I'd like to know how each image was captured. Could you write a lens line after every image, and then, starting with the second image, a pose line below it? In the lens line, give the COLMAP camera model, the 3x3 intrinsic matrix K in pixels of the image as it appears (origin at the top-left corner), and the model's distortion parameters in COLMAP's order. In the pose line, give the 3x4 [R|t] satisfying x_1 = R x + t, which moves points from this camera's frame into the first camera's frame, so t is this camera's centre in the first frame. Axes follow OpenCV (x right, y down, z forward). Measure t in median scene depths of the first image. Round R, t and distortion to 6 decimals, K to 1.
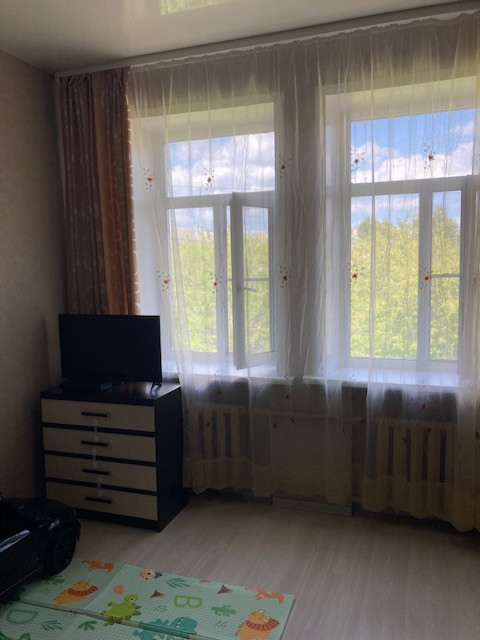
lens RADIAL K [[503.6, 0, 240.0], [0, 503.6, 320.0], [0, 0, 1]] dist [0.011869, -0.069733]
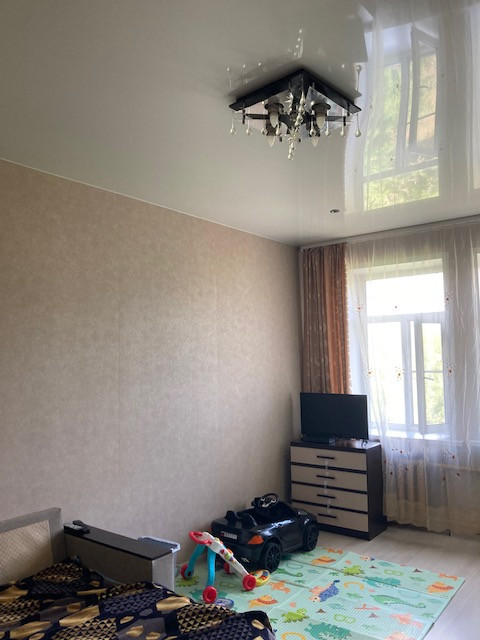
lens RADIAL K [[503.6, 0, 240.0], [0, 503.6, 320.0], [0, 0, 1]] dist [0.011869, -0.069733]
pose [[0.944497, -0.026315, -0.327464, -0.016107], [-0.032069, 0.984641, -0.171623, 0.042244], [0.326951, 0.172599, 0.929146, -0.585223]]
